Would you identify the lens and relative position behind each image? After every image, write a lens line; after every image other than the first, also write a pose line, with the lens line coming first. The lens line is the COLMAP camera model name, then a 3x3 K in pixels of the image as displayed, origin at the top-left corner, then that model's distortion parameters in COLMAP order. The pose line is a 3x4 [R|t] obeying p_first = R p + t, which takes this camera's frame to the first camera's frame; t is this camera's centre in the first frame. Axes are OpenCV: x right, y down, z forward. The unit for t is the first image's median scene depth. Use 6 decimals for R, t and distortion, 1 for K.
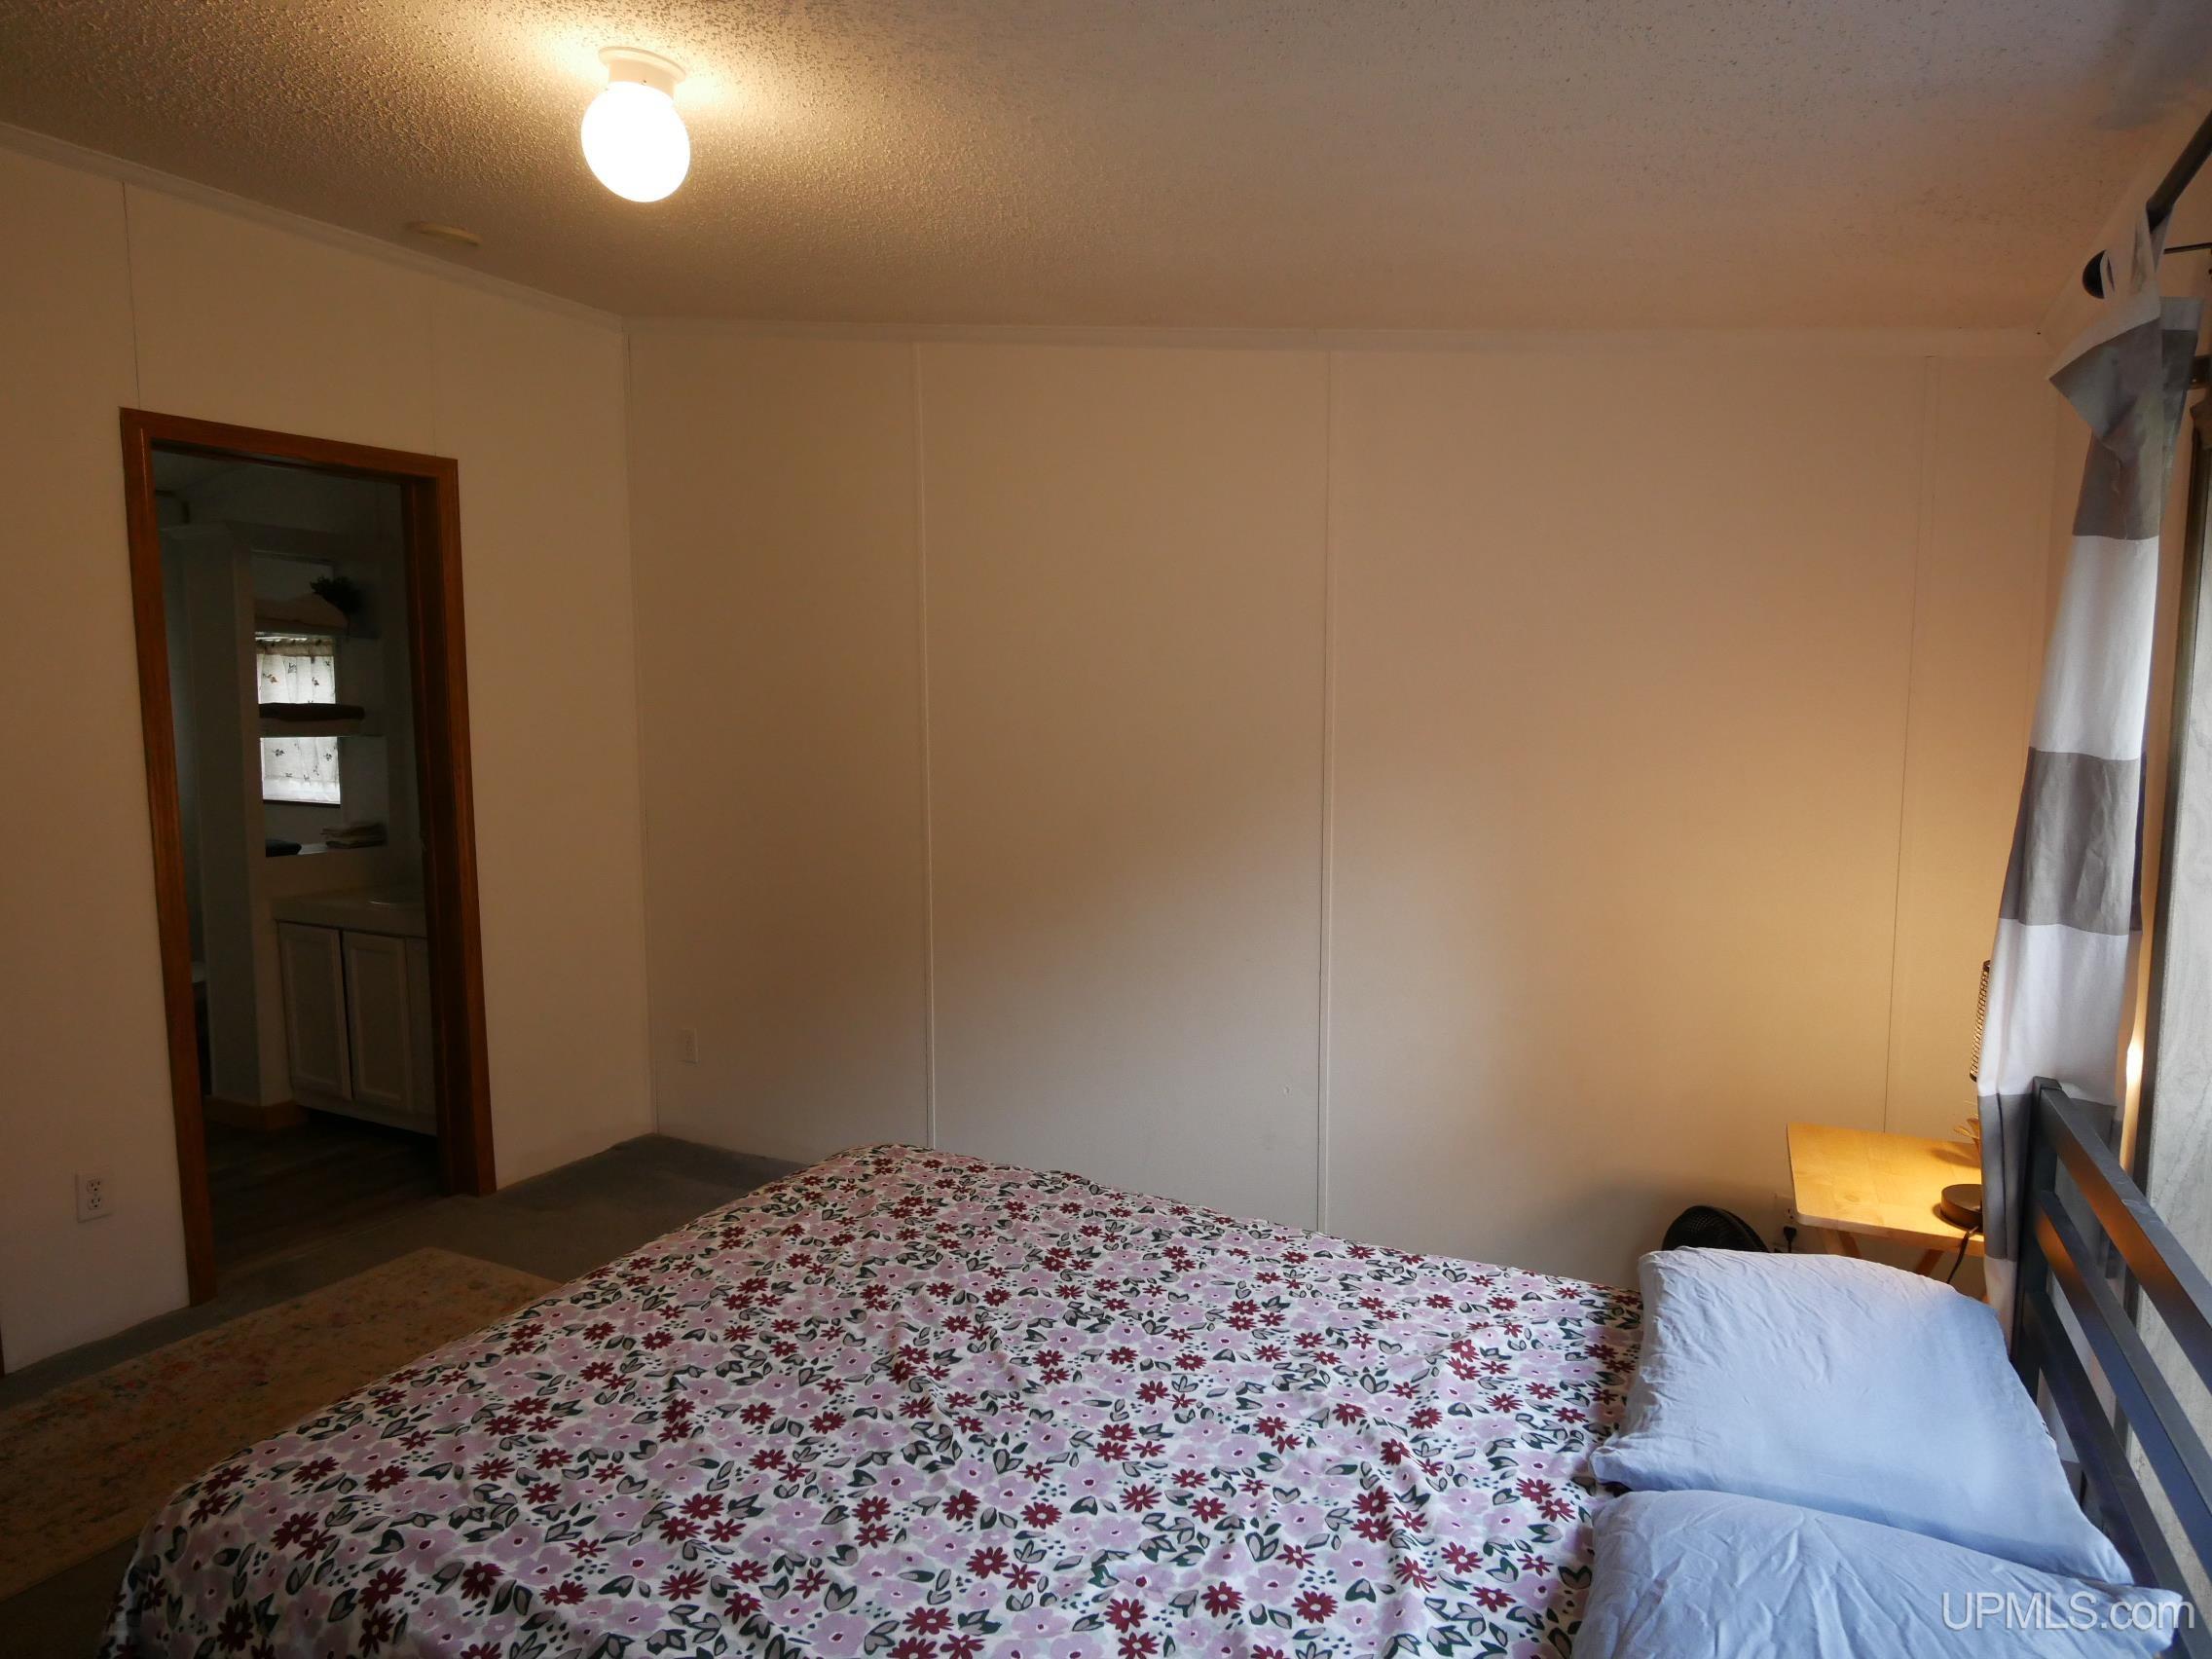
lens RADIAL K [[1323.3, 0, 1101.8], [0, 1323.3, 826.6], [0, 0, 1]] dist [-0.000576, -0.000063]
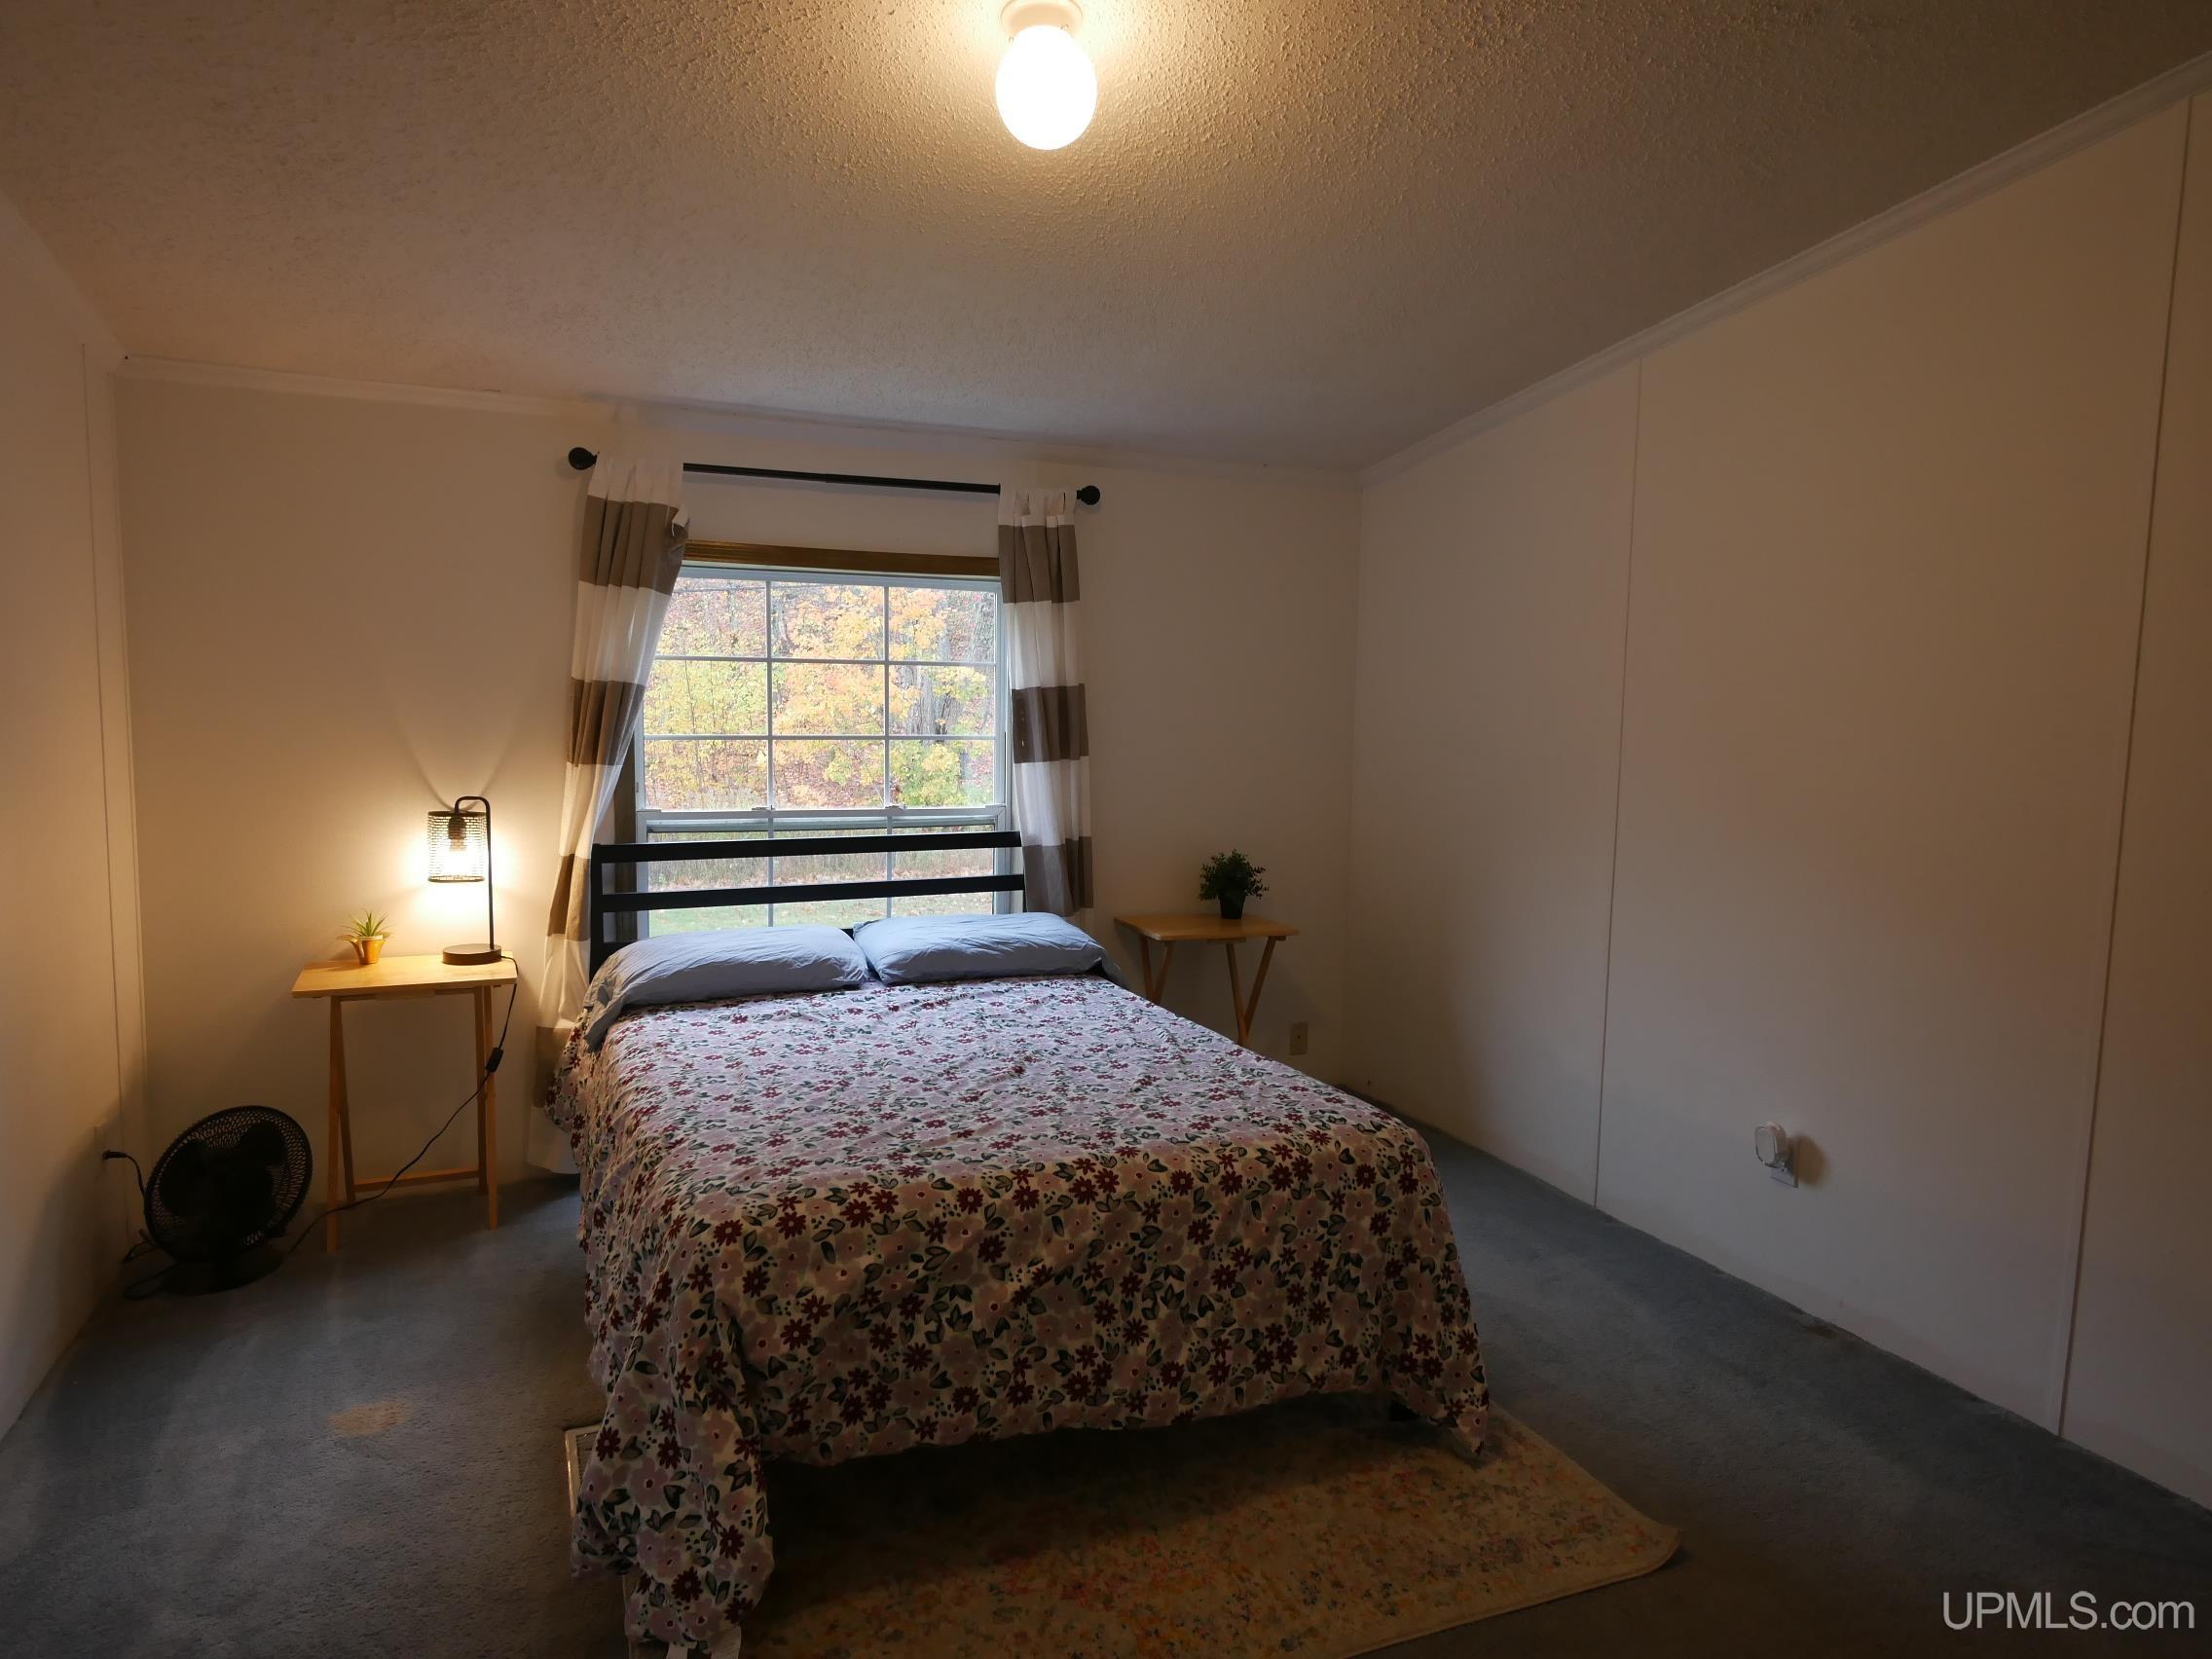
lens RADIAL K [[1323.3, 0, 1102.0], [0, 1323.3, 823.6], [0, 0, 1]] dist [-0.000576, -0.000063]
pose [[-0.784013, -0.066616, 0.617160, -0.954415], [0.047387, 0.984901, 0.166508, -0.119279], [-0.618934, 0.159790, -0.769018, 1.677427]]
